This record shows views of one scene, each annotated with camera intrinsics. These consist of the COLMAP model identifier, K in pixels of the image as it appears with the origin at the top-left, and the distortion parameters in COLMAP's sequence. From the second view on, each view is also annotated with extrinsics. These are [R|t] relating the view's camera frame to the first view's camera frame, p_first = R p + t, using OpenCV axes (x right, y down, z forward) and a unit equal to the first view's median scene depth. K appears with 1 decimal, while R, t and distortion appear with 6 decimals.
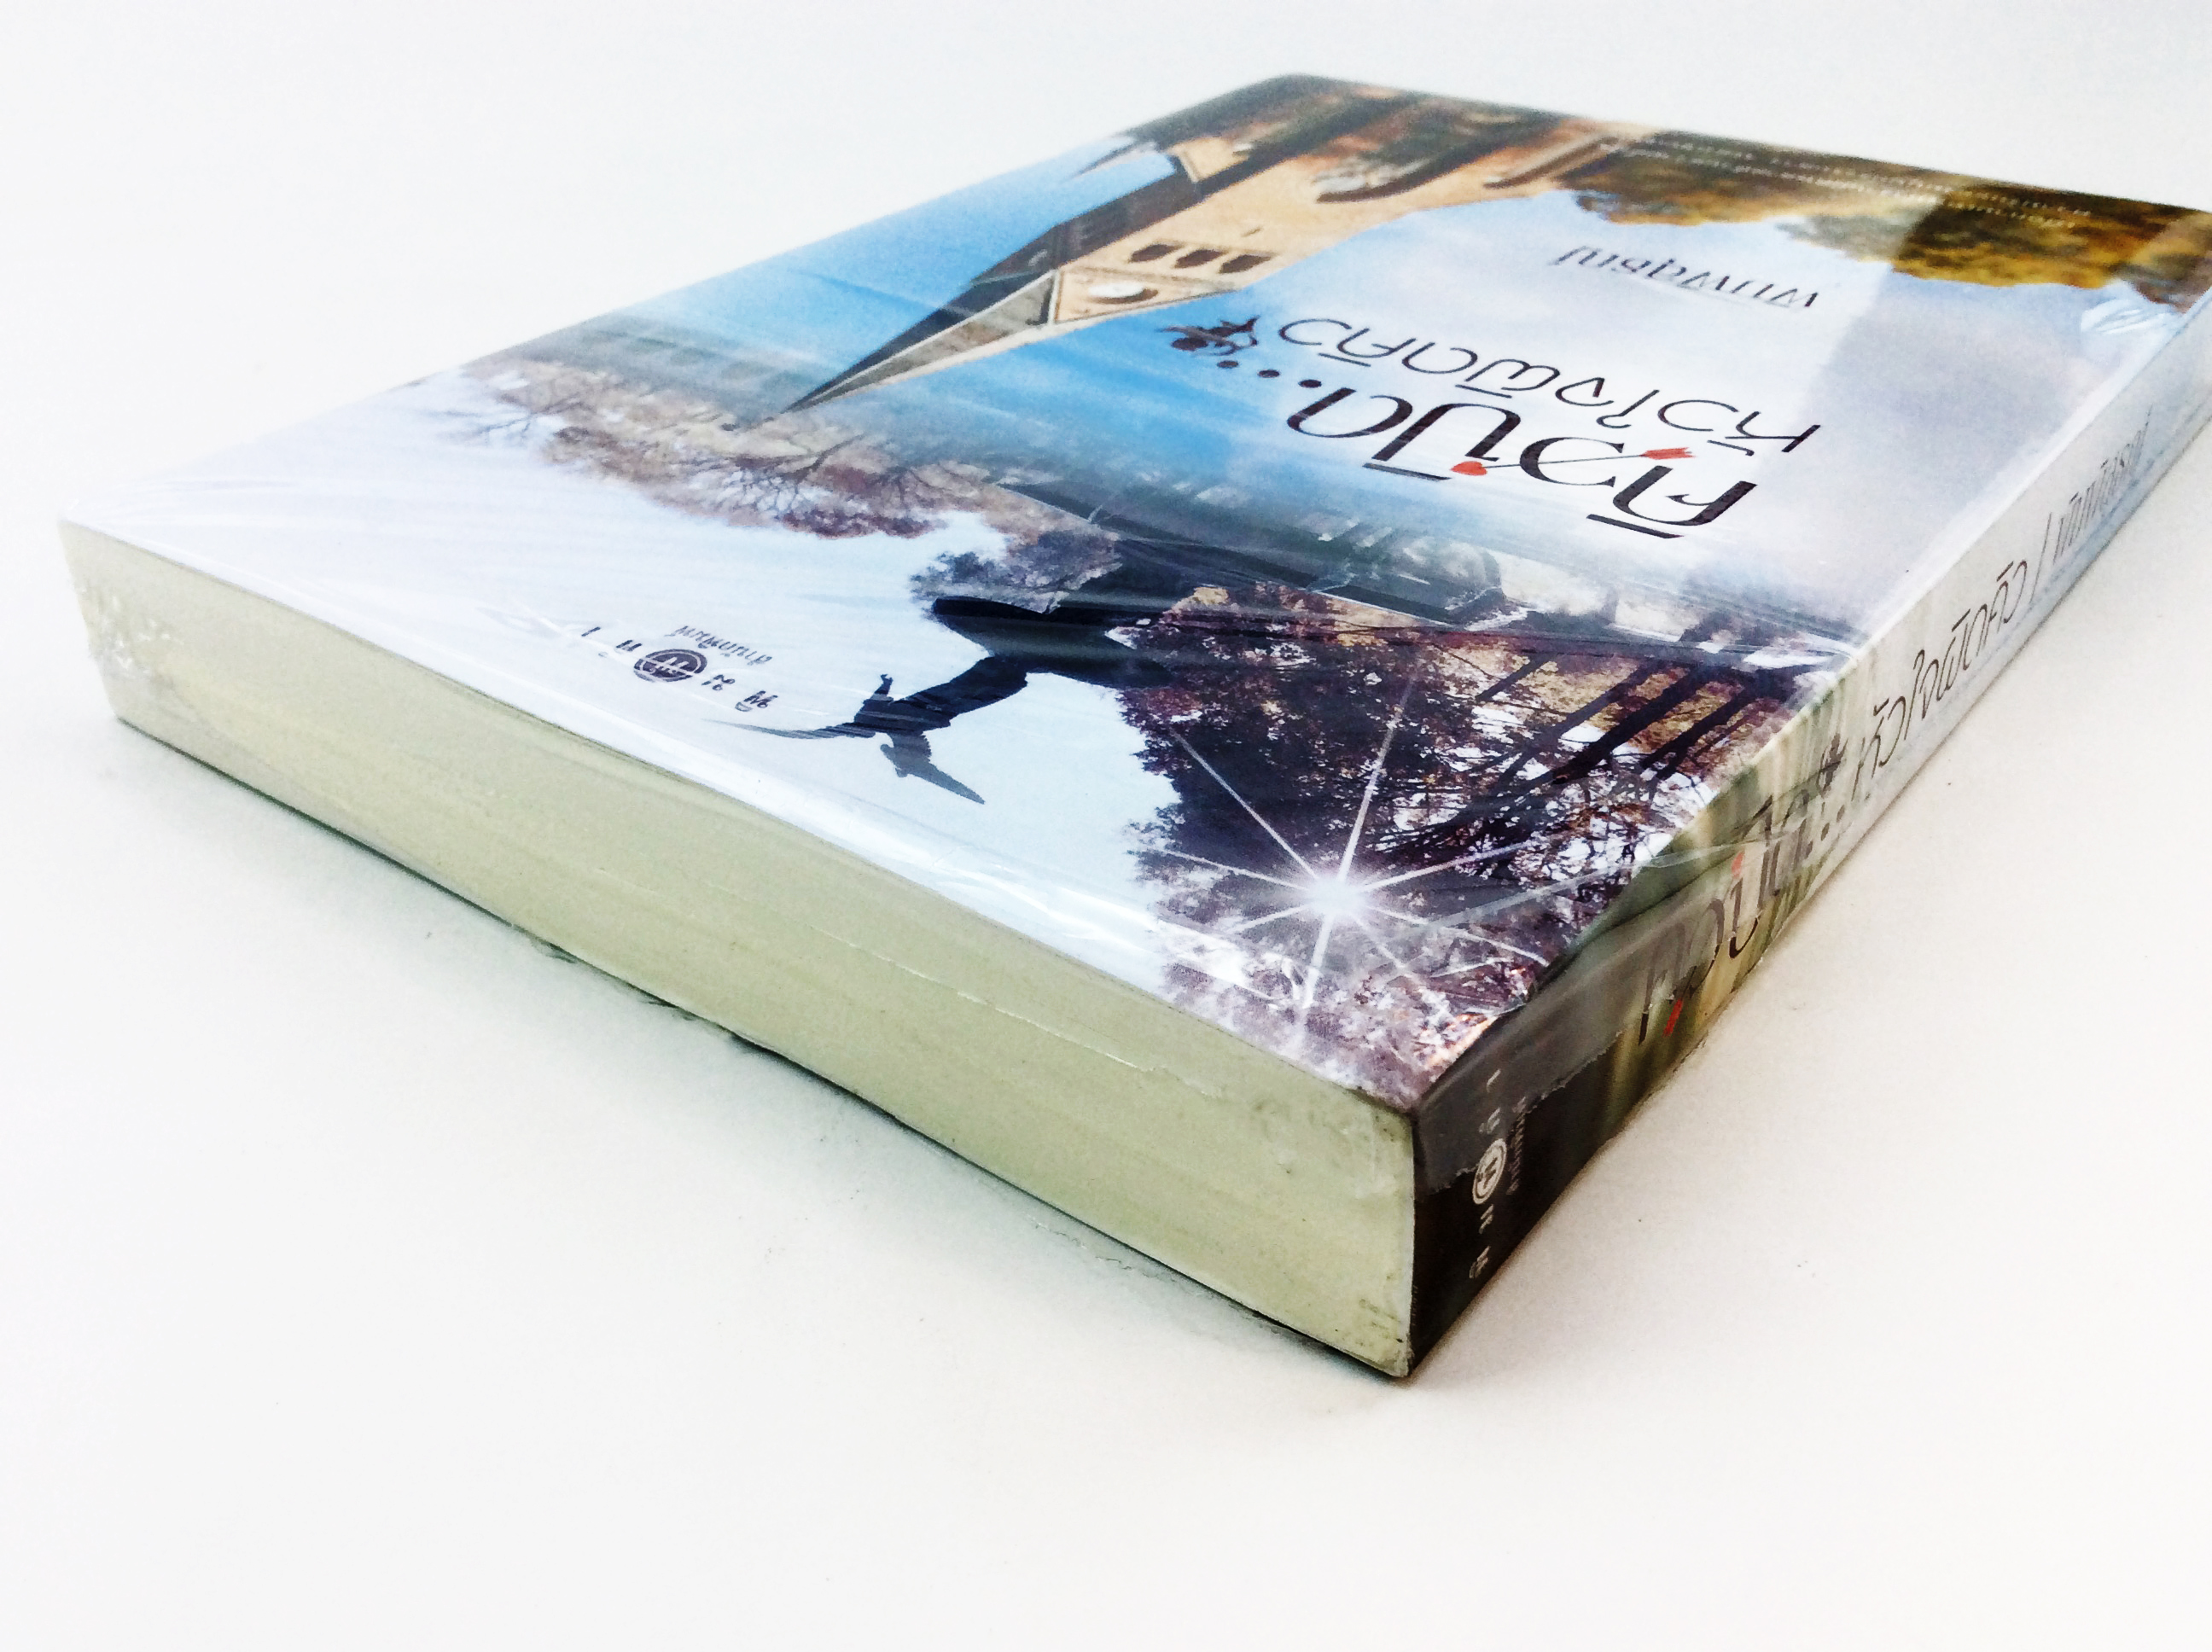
lens RADIAL K [[2075.4, 0, 1095.2], [0, 2075.4, 823.5], [0, 0, 1]] dist [0.066953, 0.000000]
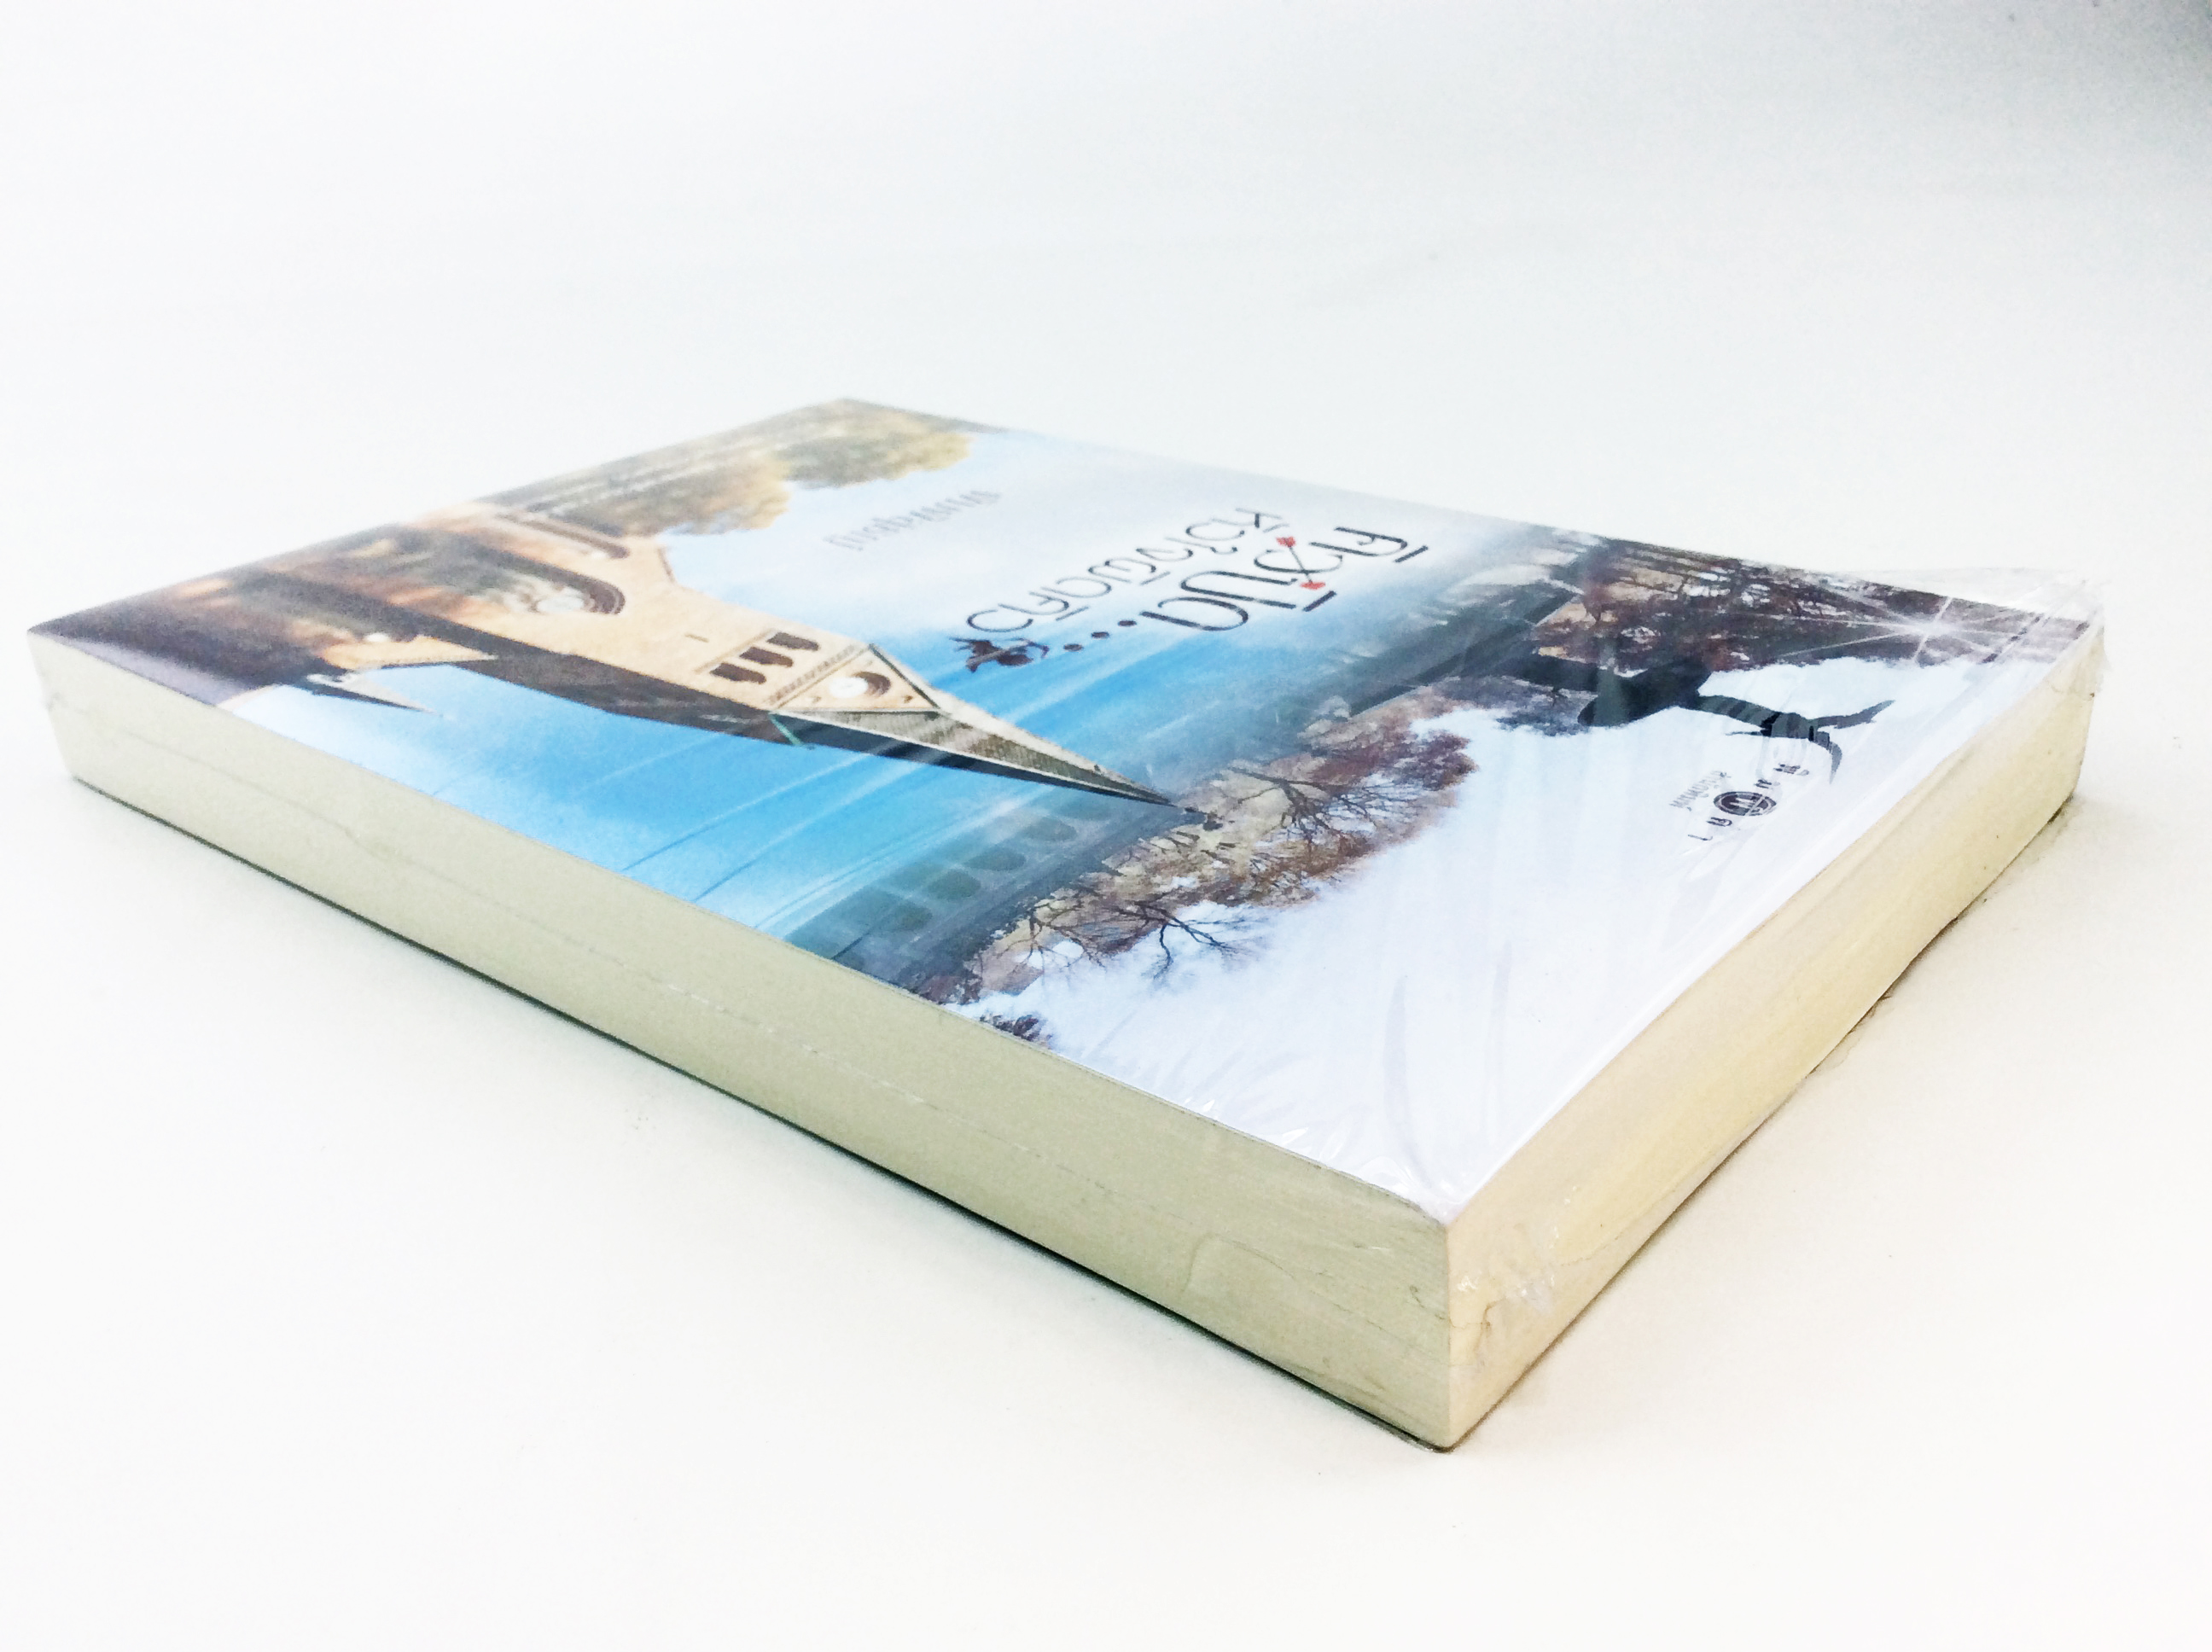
lens RADIAL K [[2075.4, 0, 1100.5], [0, 2075.4, 819.4], [0, 0, 1]] dist [0.066953, 0.000000]
pose [[0.038195, -0.407795, 0.912274, -1.084175], [0.559310, 0.765263, 0.318662, -0.542995], [-0.828078, 0.498073, 0.257313, 0.813420]]
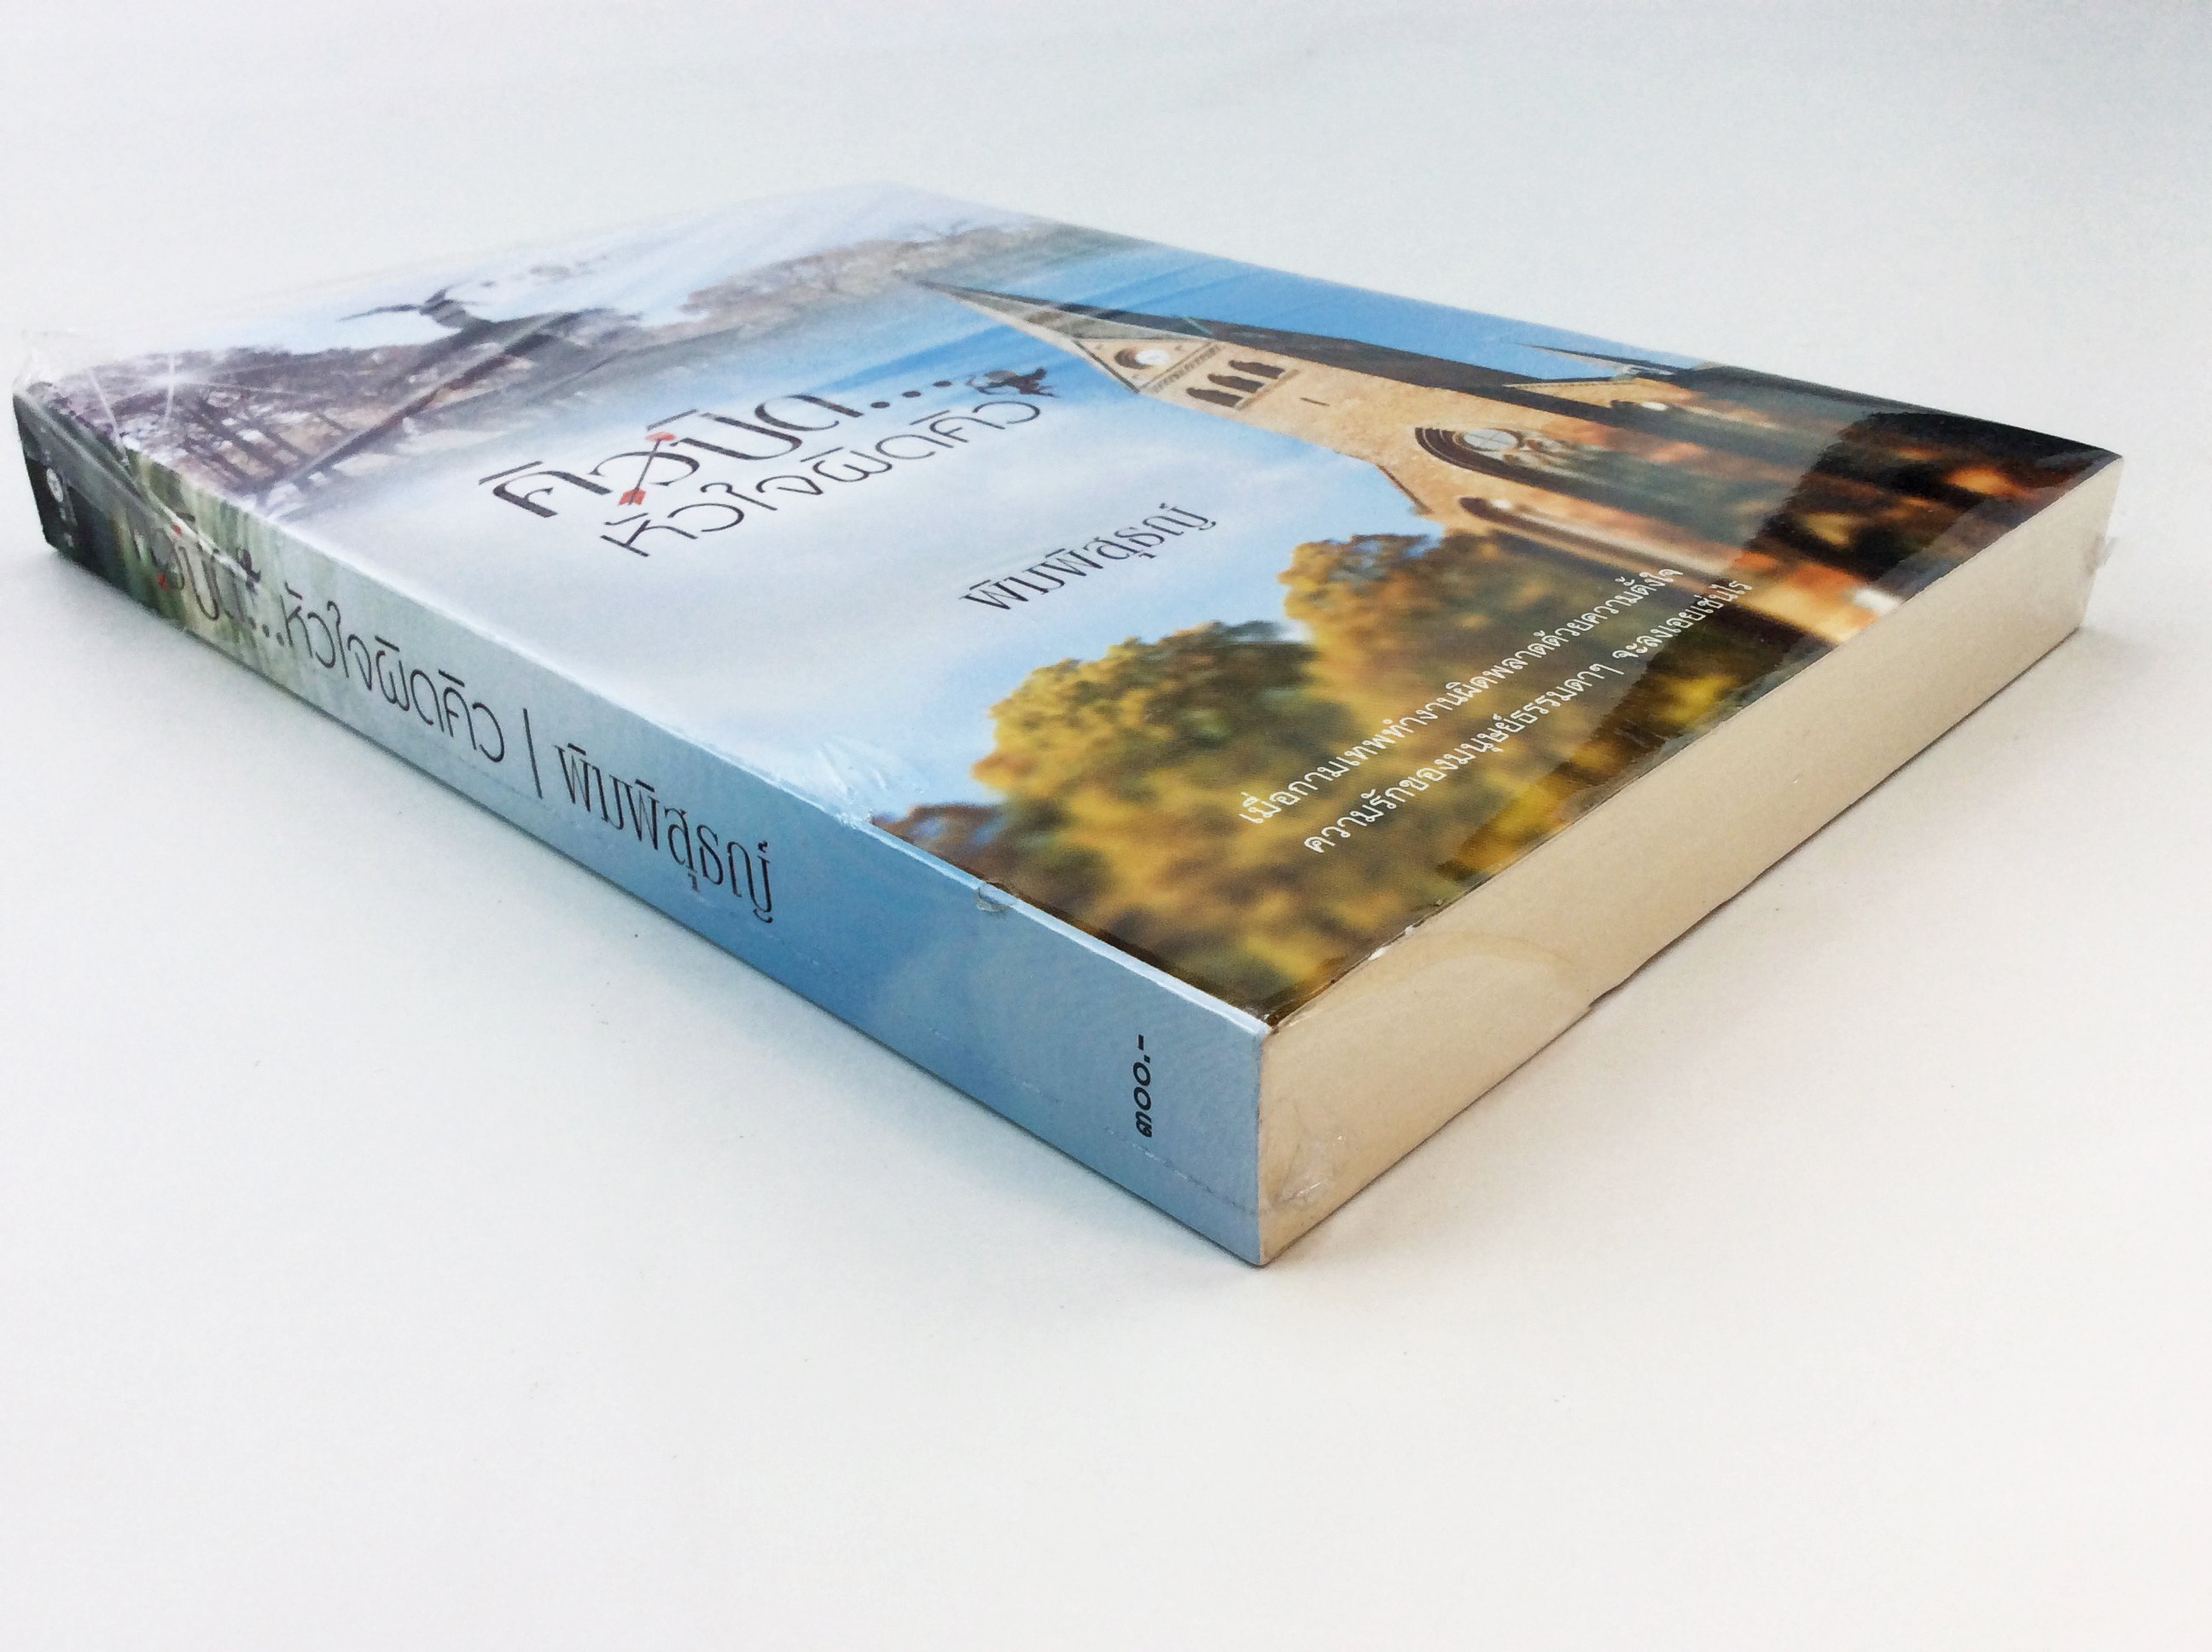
lens RADIAL K [[2075.4, 0, 1110.0], [0, 2075.4, 828.7], [0, 0, 1]] dist [0.066953, 0.000000]
pose [[-0.109818, 0.515317, -0.849934, 1.289709], [-0.505234, 0.707455, 0.494212, -0.732724], [0.855966, 0.483689, 0.182664, 1.076887]]
